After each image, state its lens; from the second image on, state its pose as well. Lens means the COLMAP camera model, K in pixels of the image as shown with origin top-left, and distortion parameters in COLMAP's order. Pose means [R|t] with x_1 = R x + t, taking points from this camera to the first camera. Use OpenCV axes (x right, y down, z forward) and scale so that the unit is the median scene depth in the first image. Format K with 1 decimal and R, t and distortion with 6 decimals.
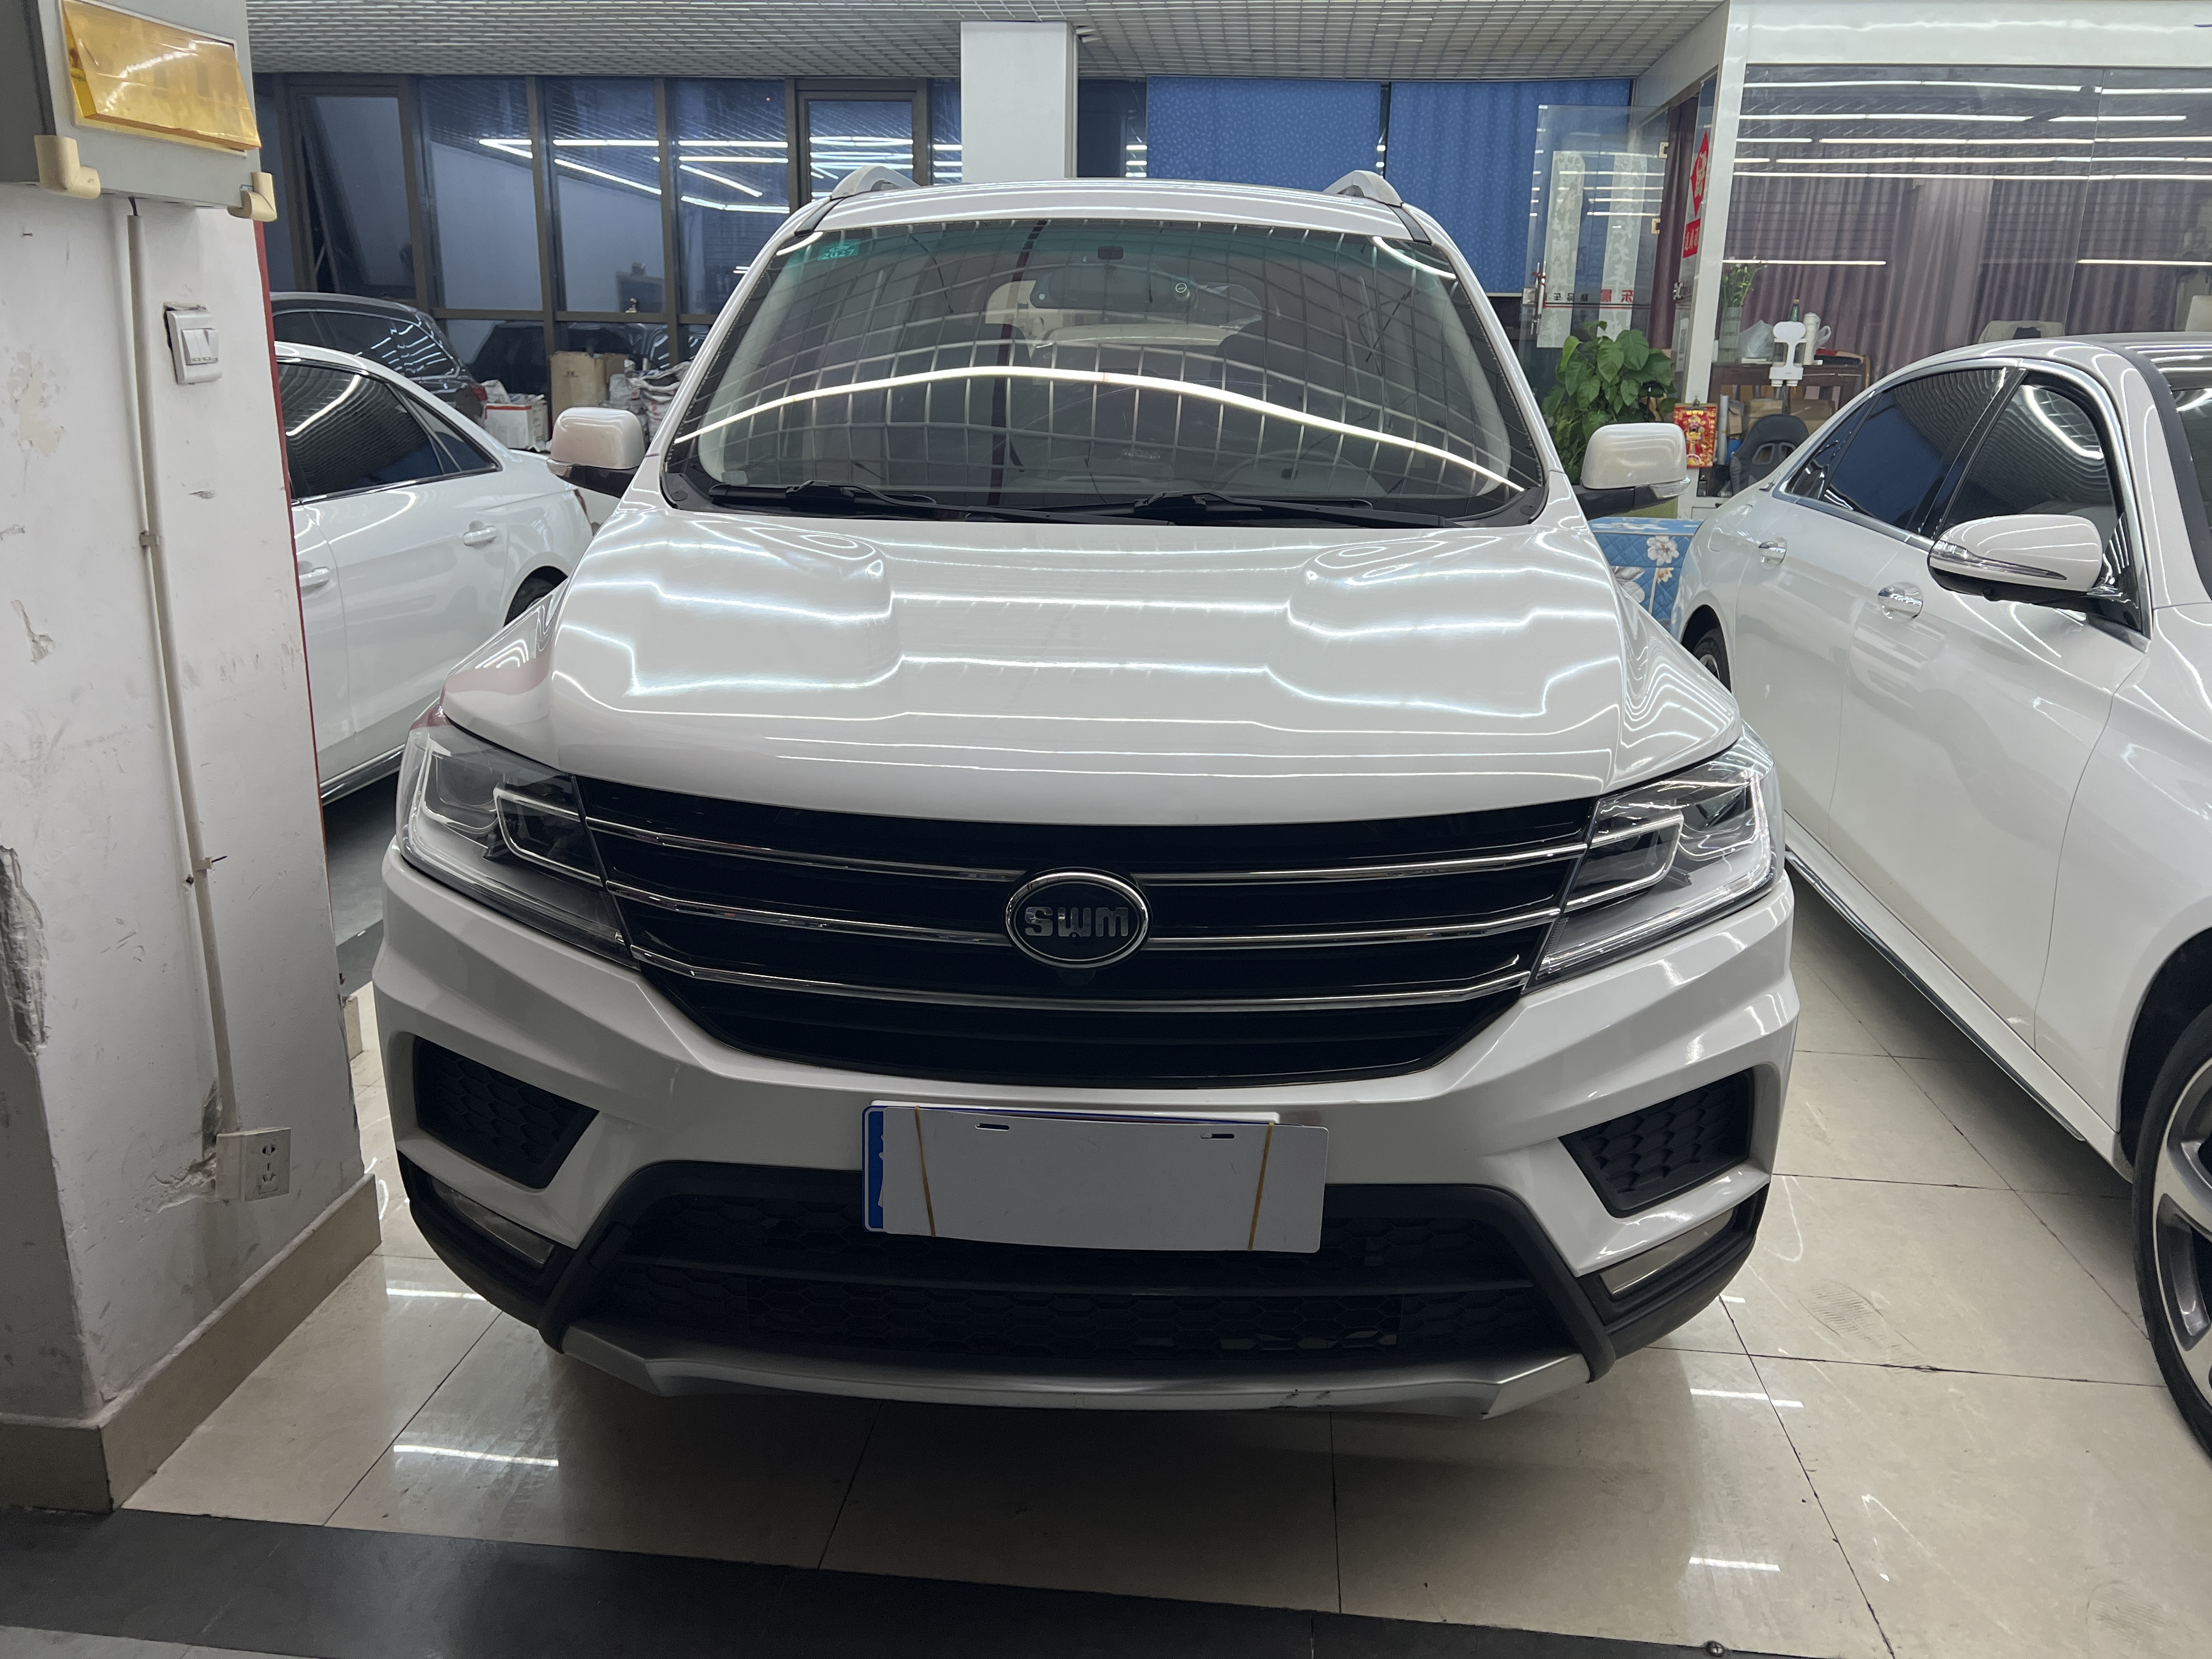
lens RADIAL K [[1662.2, 0, 1106.0], [0, 1662.2, 829.5], [0, 0, 1]] dist [0.078682, -0.092934]
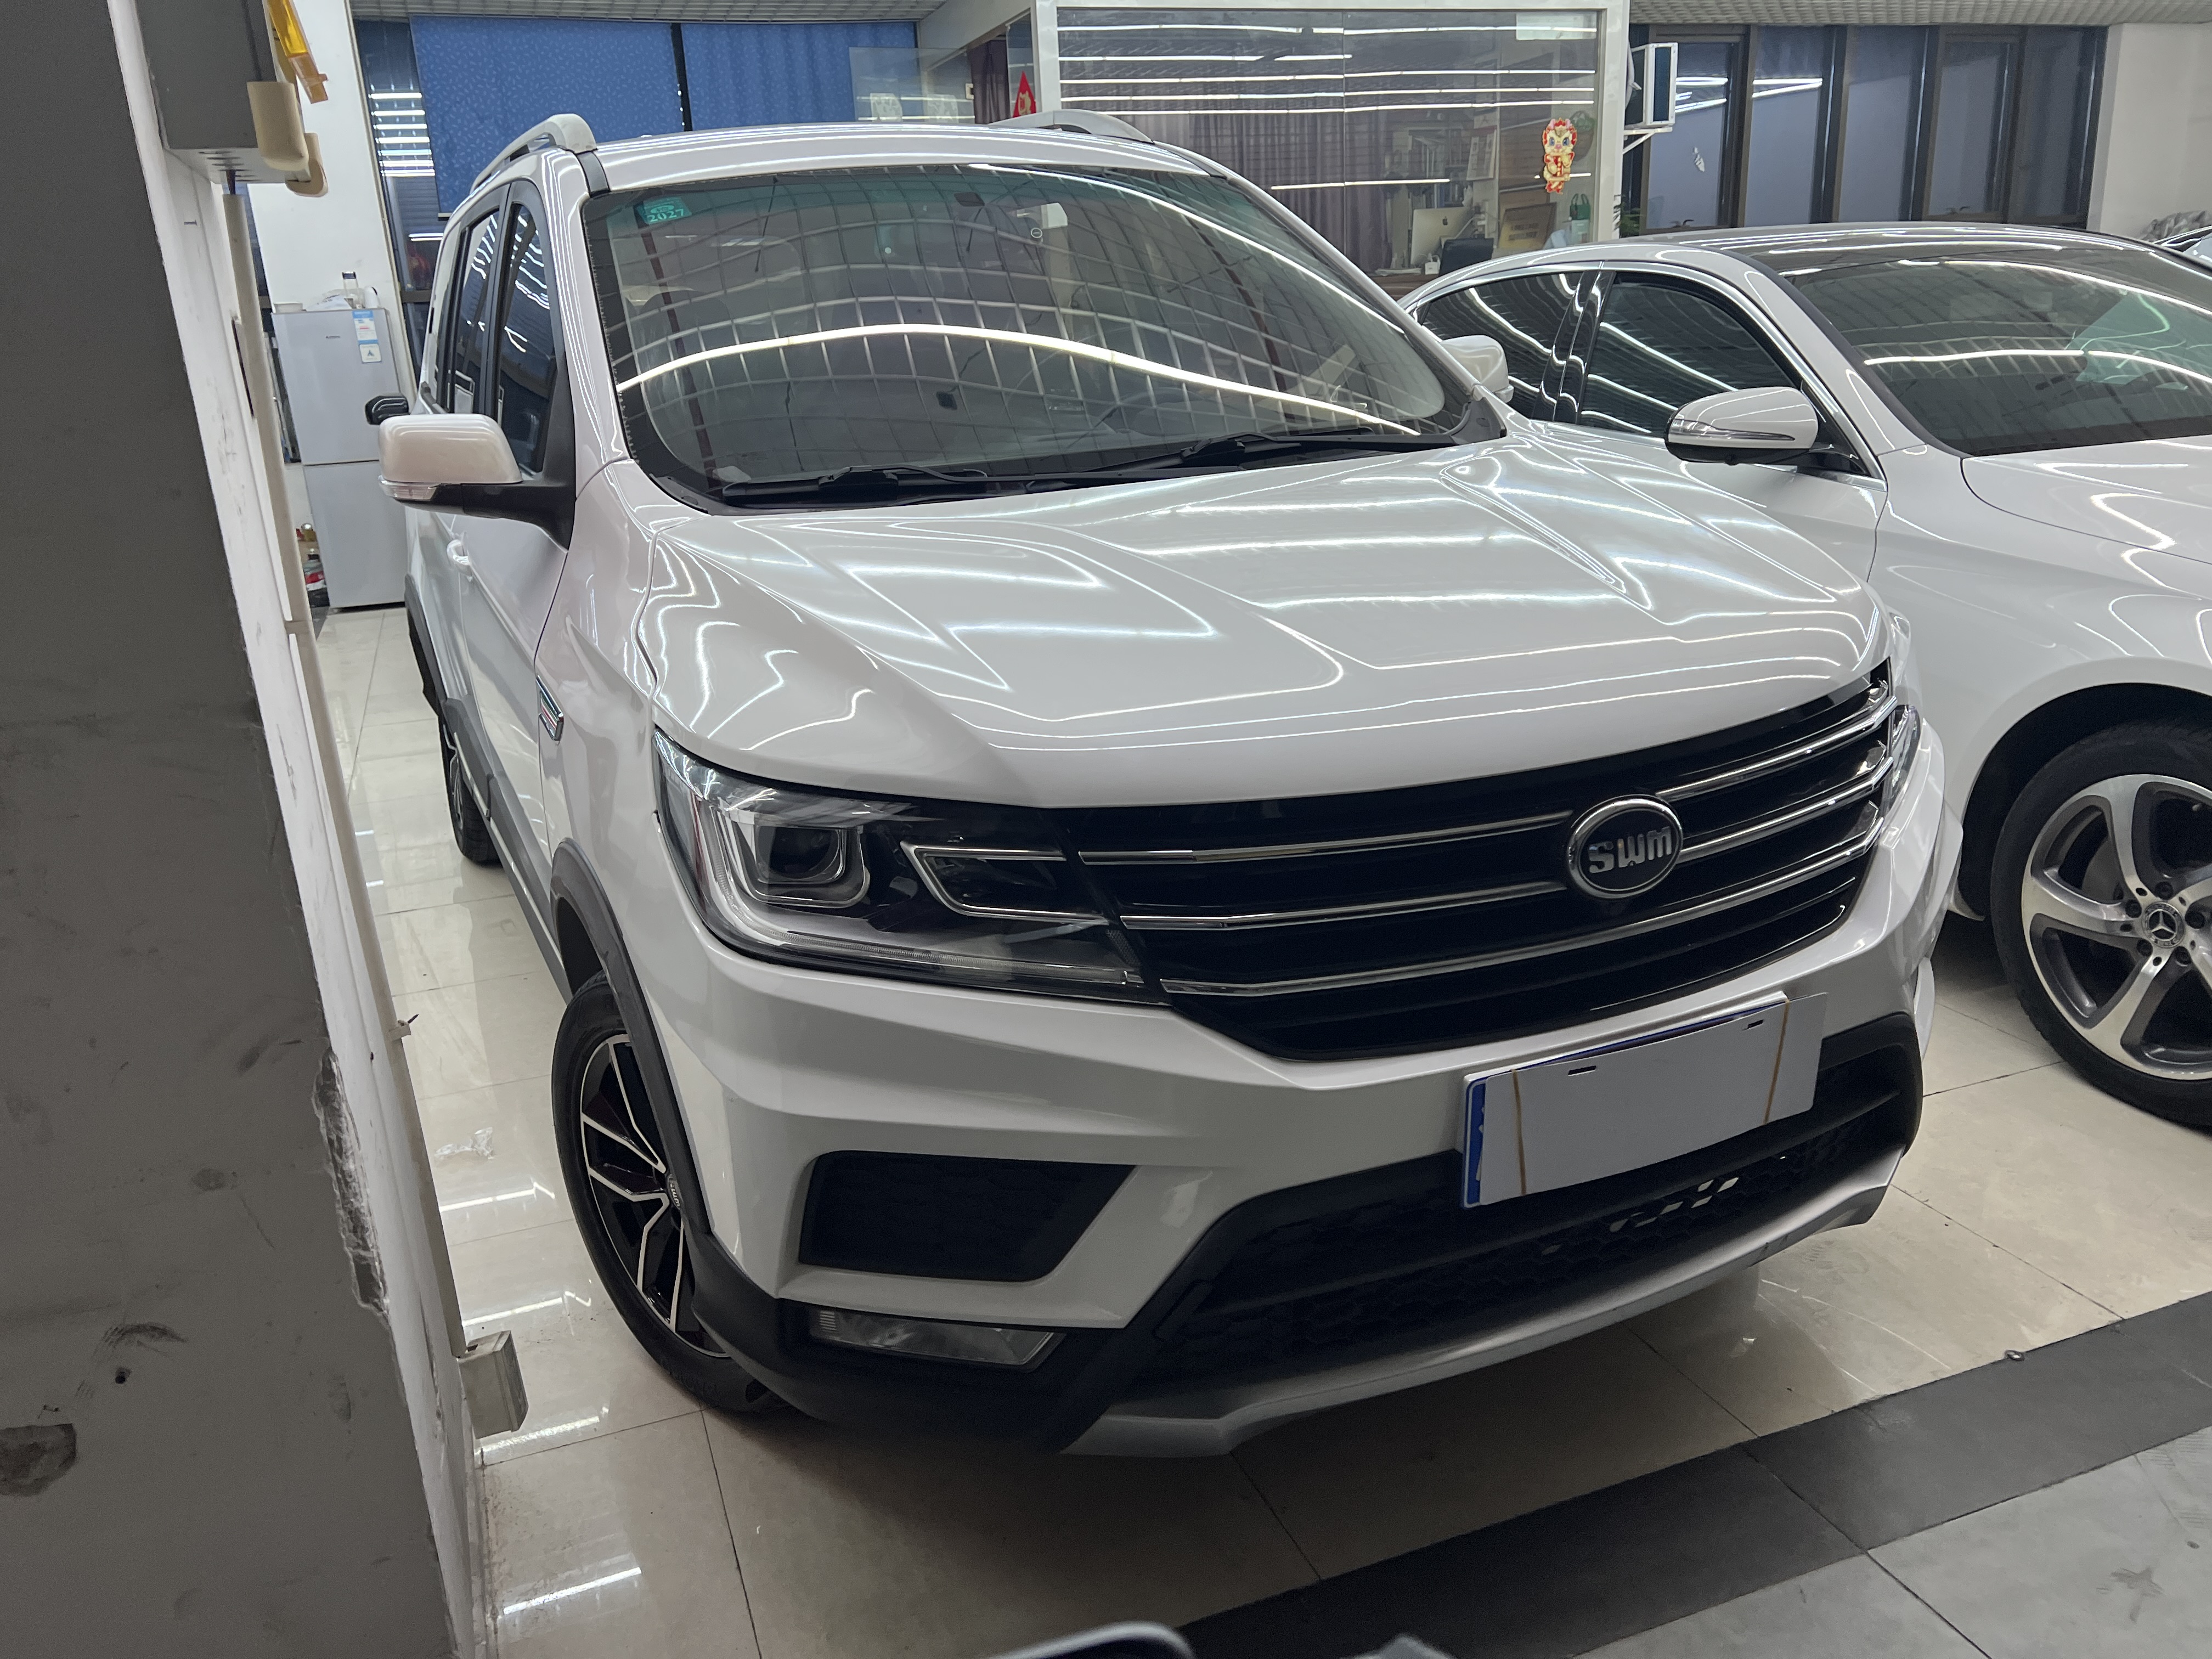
lens RADIAL K [[1662.2, 0, 1106.0], [0, 1662.2, 829.5], [0, 0, 1]] dist [0.078682, -0.092934]
pose [[0.895476, -0.195157, 0.400045, -0.566194], [0.184200, 0.980665, 0.066086, -0.065840], [-0.405207, 0.014510, 0.914110, 0.161520]]
